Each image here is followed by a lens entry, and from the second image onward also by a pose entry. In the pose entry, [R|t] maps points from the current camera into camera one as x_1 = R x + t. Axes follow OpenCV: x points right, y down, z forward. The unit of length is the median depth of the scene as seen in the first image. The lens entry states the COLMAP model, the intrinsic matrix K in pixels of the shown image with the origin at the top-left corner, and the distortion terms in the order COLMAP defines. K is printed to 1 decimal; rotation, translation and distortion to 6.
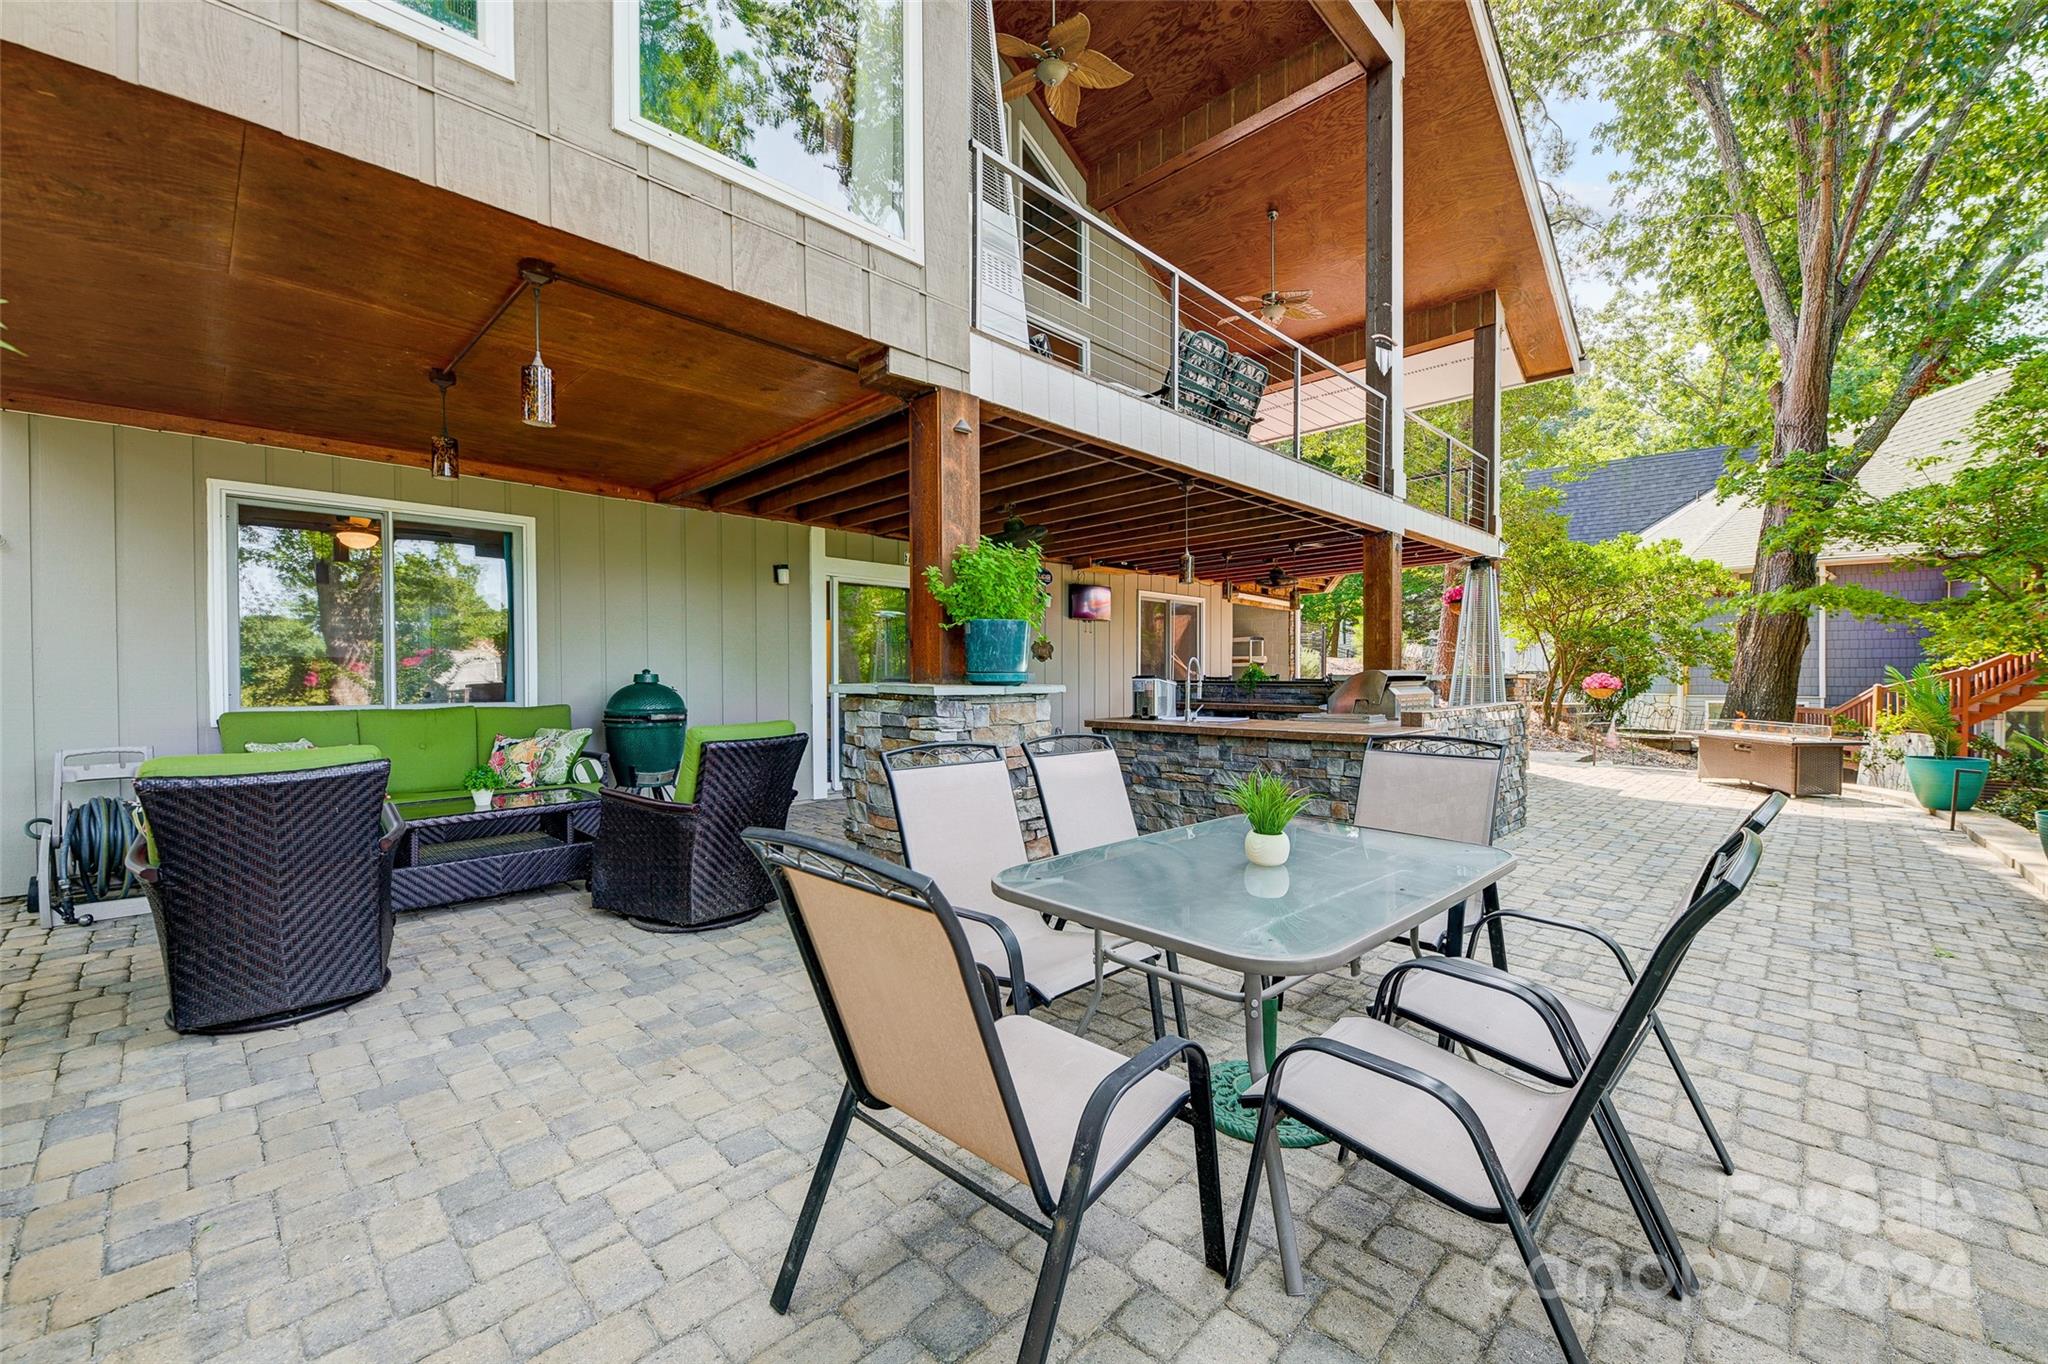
lens RADIAL K [[819.6, 0, 1031.1], [0, 819.6, 681.5], [0, 0, 1]] dist [0.004391, -0.000532]
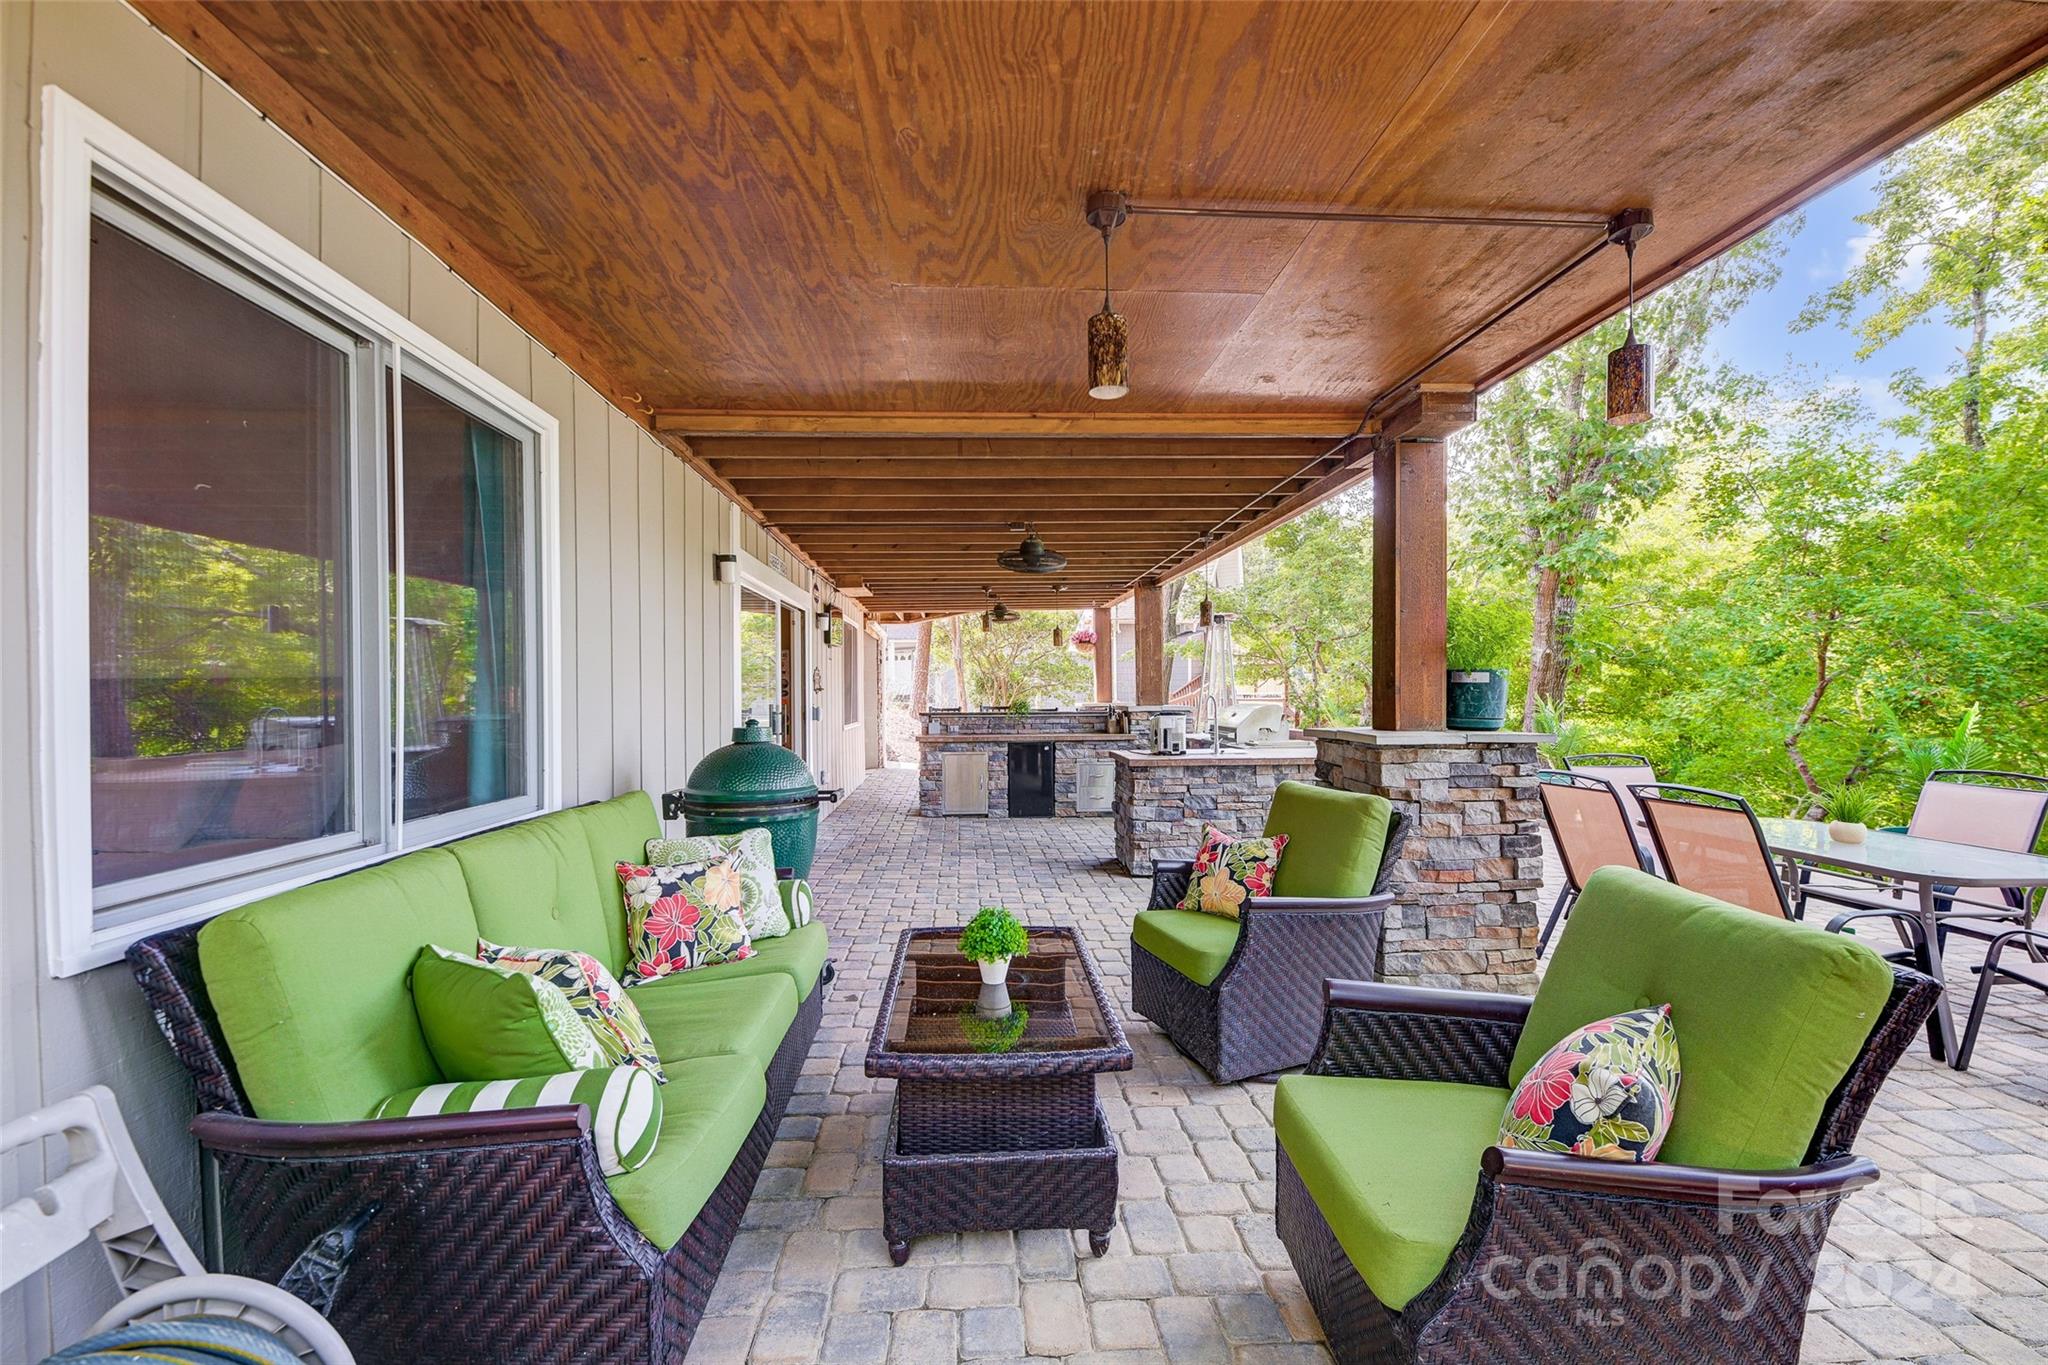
lens RADIAL K [[819.6, 0, 1017.9], [0, 819.6, 692.3], [0, 0, 1]] dist [0.004391, -0.000532]
pose [[0.677513, 0.001498, 0.735509, -0.819072], [0.008069, 0.999923, -0.009470, -0.027198], [-0.735466, 0.012351, 0.677449, 0.466863]]
